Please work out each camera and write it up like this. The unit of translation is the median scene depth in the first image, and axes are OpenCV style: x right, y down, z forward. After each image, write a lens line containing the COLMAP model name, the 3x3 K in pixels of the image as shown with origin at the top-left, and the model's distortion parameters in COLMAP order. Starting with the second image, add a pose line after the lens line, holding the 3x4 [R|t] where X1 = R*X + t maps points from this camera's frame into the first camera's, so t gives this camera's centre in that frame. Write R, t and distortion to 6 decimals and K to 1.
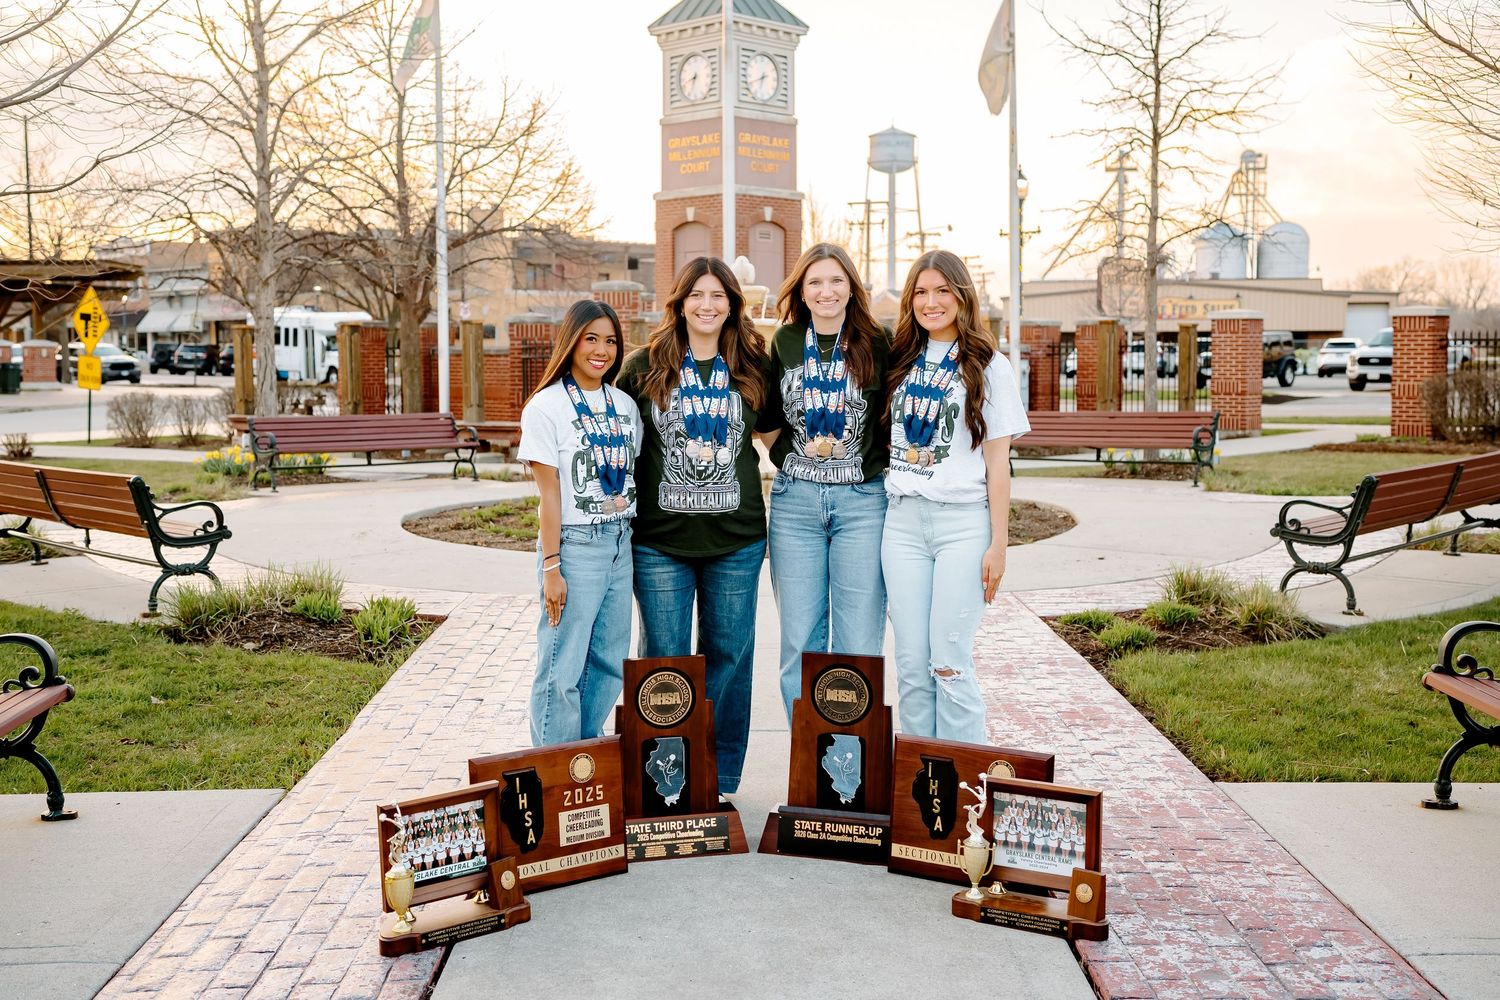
lens RADIAL K [[1546.8, 0, 721.6], [0, 1546.8, 380.7], [0, 0, 1]] dist [0.005741, 0.003257]
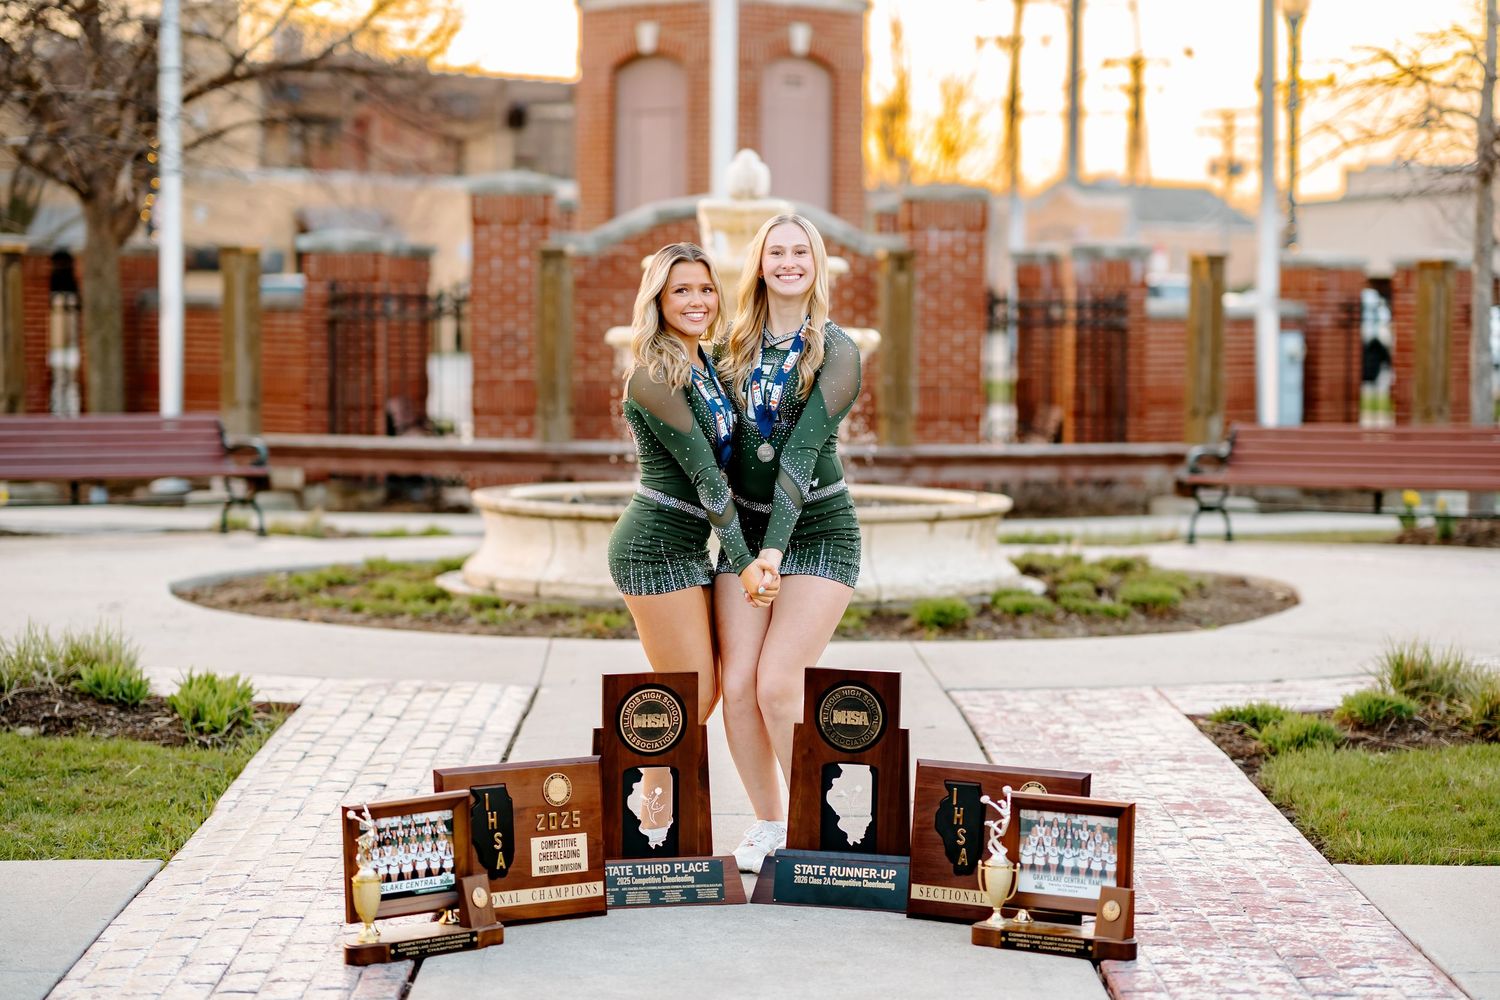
lens RADIAL K [[3575.2, 0, 750.0], [0, 3575.2, 500.0], [0, 0, 1]] dist [0.067264, 0.045692]
pose [[0.999816, 0.011834, 0.015129, -0.013510], [-0.012358, 0.999310, 0.035017, 0.014297], [-0.014704, -0.035197, 0.999272, -0.997283]]
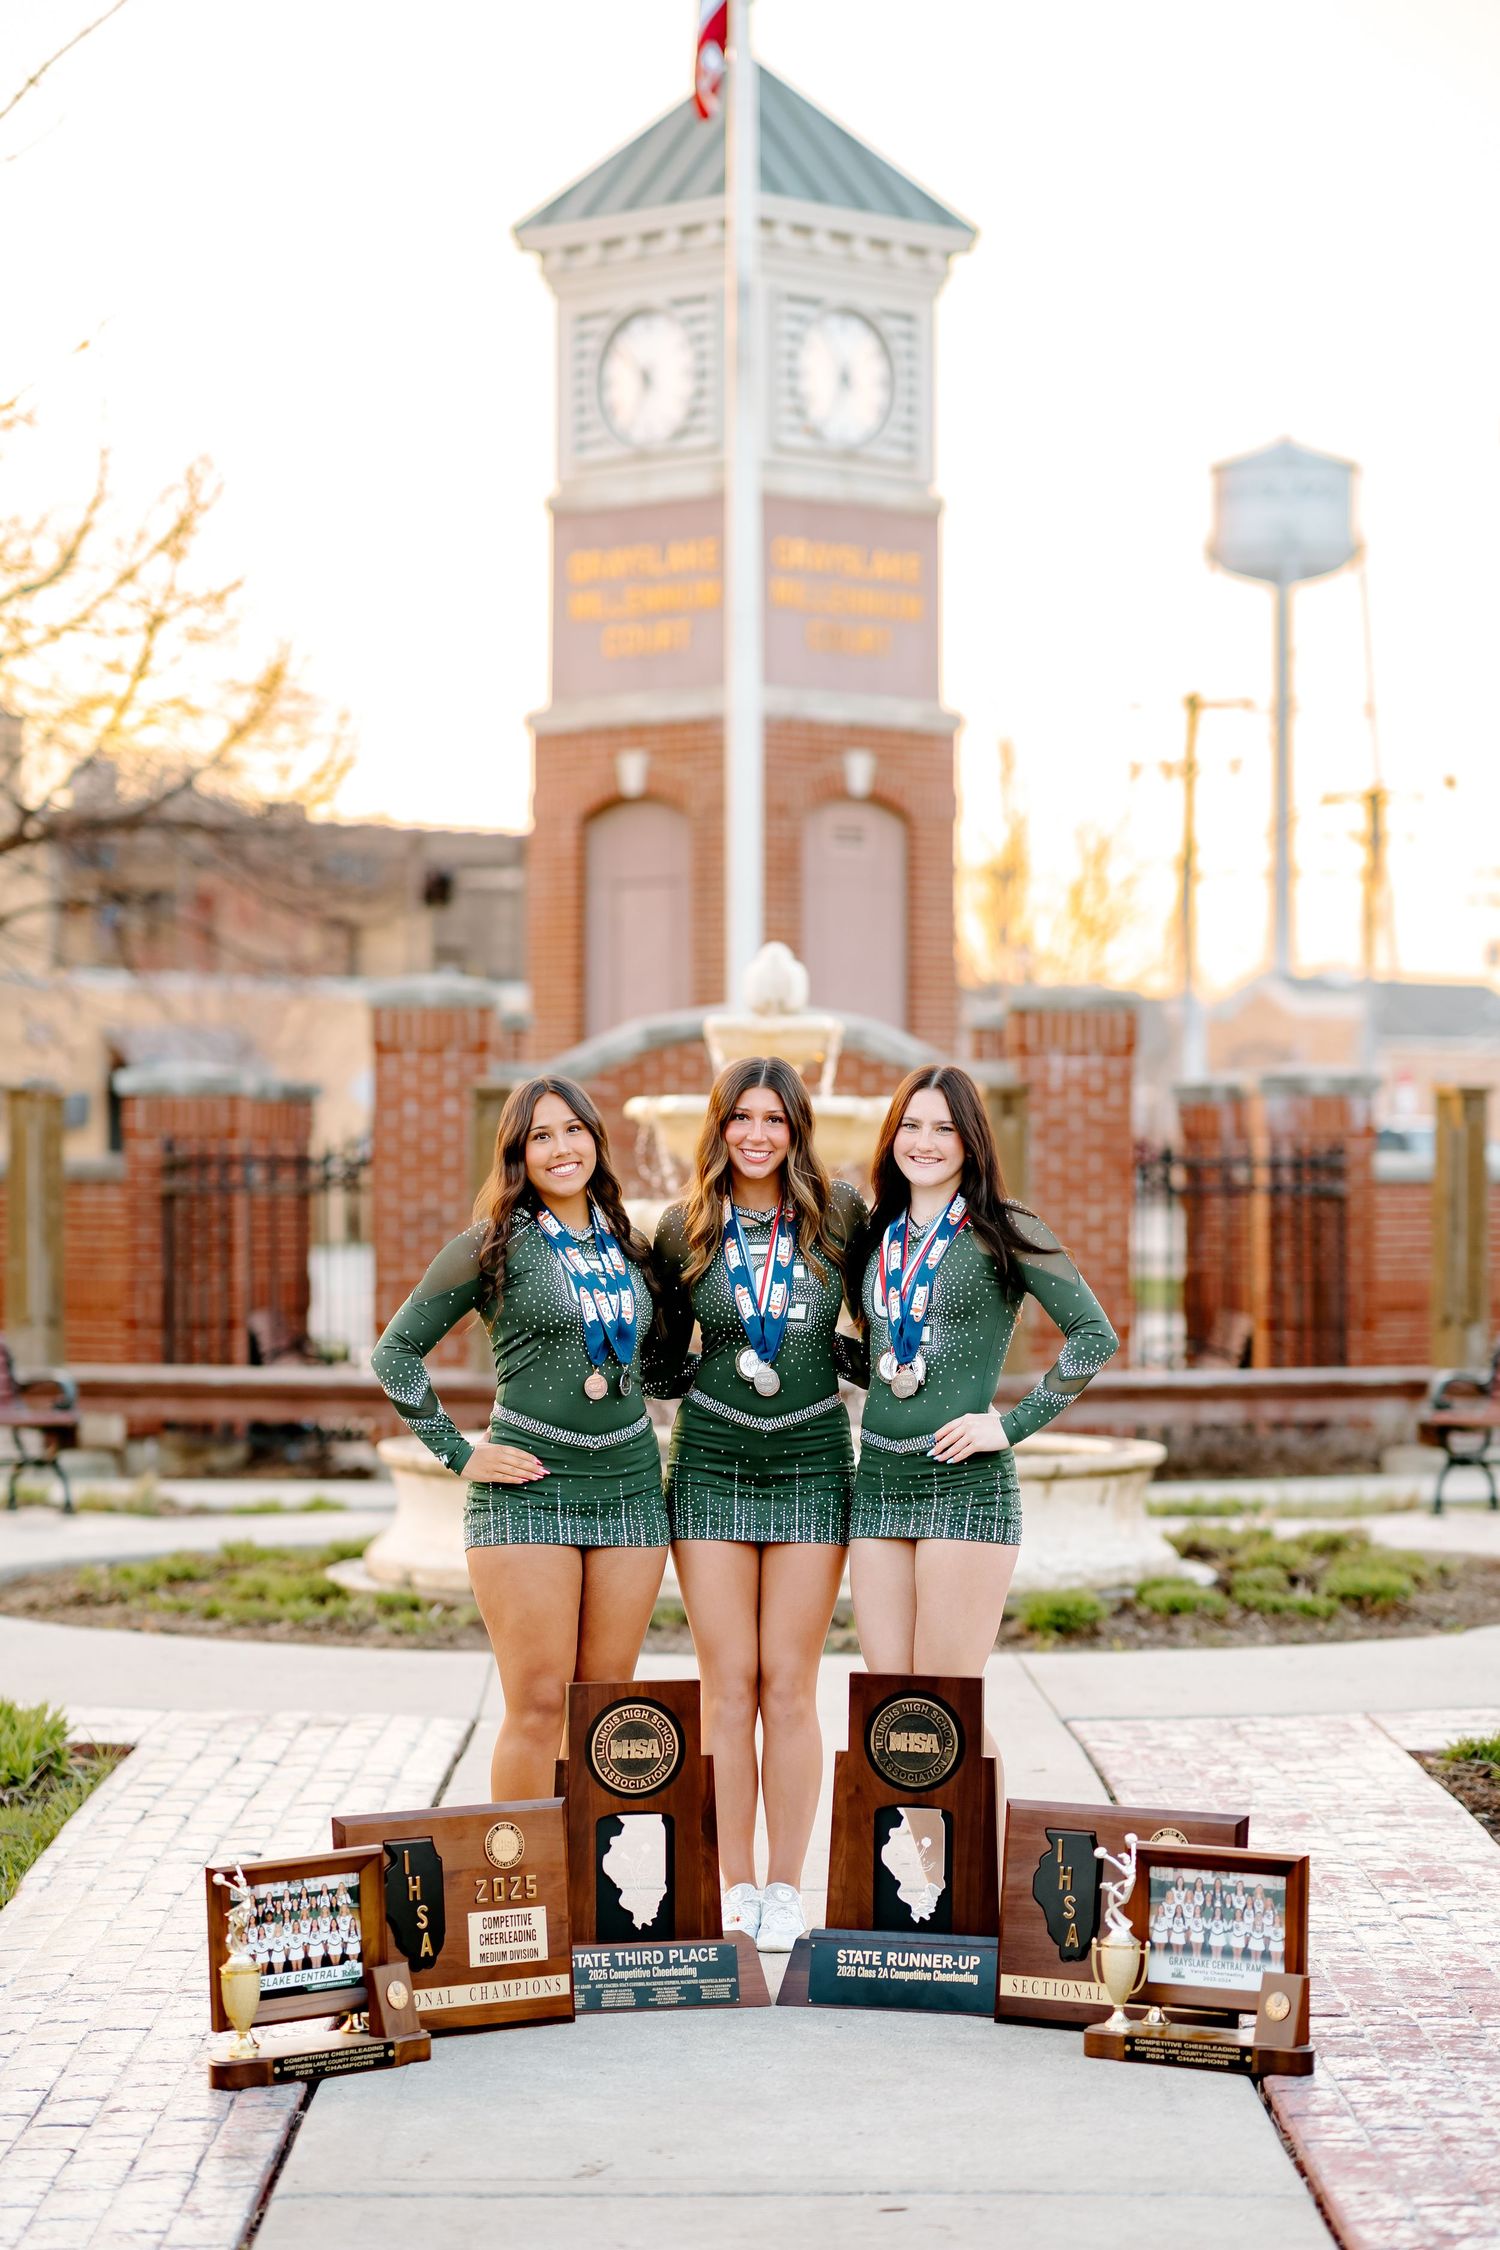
lens RADIAL K [[5519.8, 0, 755.3], [0, 5519.8, 1162.2], [0, 0, 1]] dist [0.058098, -0.066513]
pose [[0.999969, 0.003976, 0.006753, -0.004698], [-0.003837, 0.999786, -0.020336, 0.018577], [-0.006832, 0.020309, 0.999770, -1.219875]]
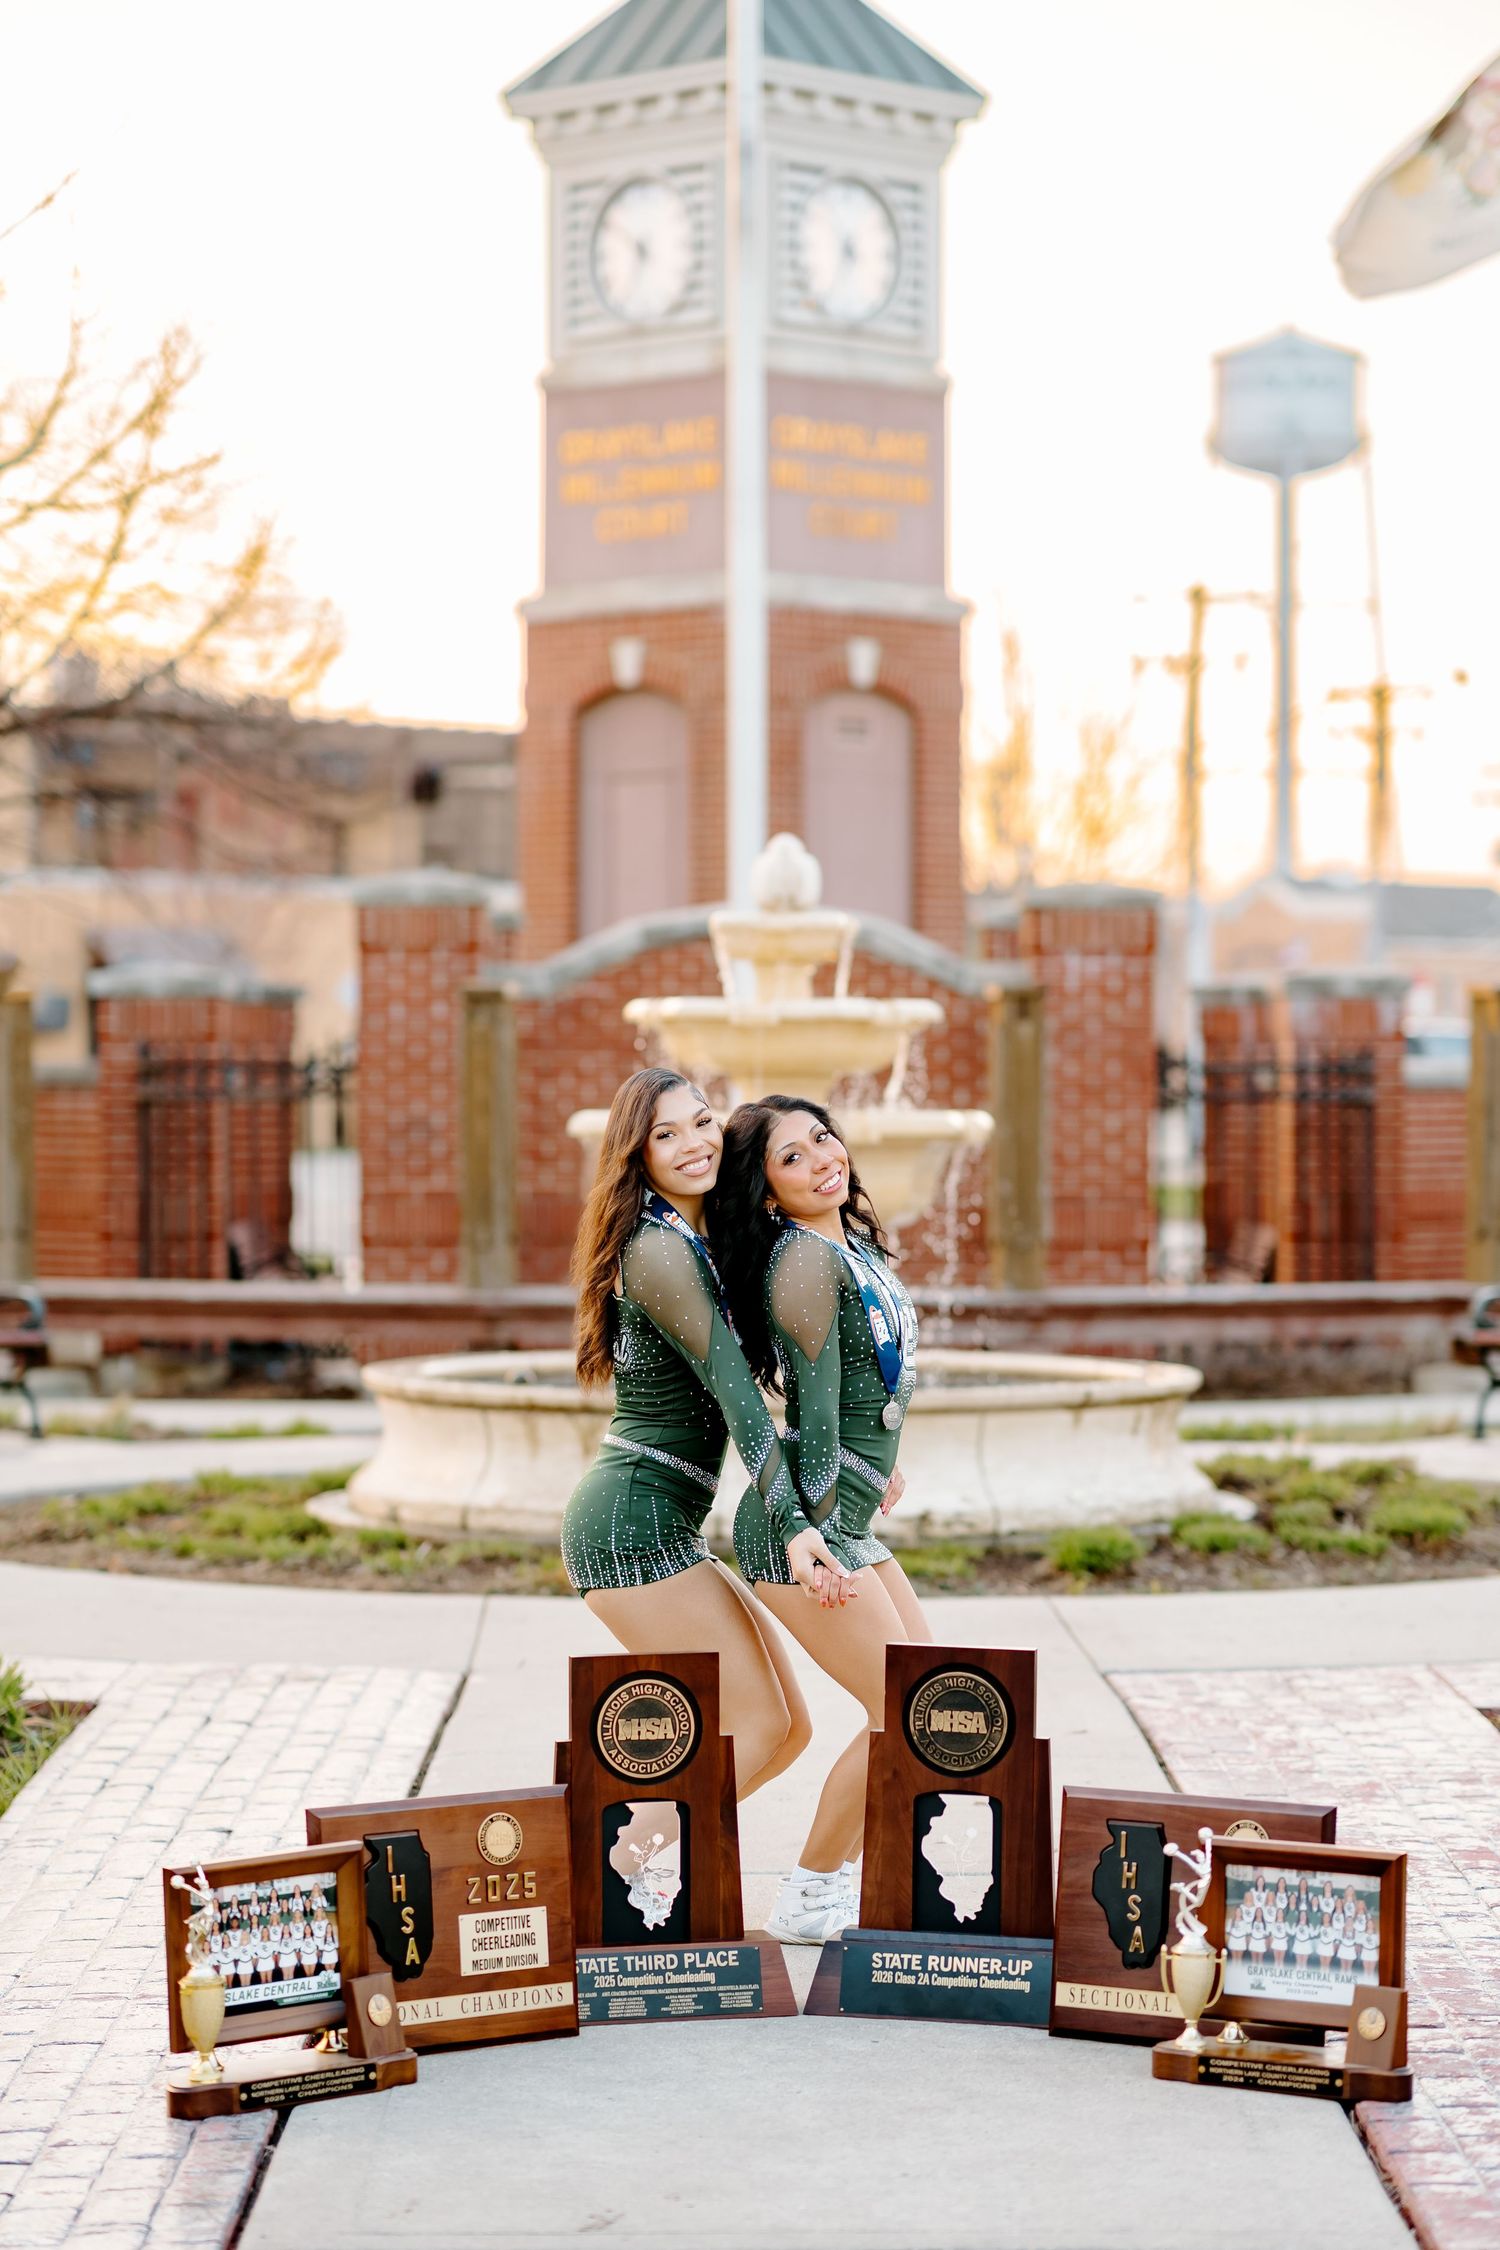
lens RADIAL K [[5519.8, 0, 755.3], [0, 5519.8, 1162.2], [0, 0, 1]] dist [0.058098, -0.066513]
pose [[0.999954, 0.003704, 0.008825, -0.016166], [-0.003680, 0.999989, -0.002767, 0.011274], [-0.008835, 0.002735, 0.999957, -0.975860]]
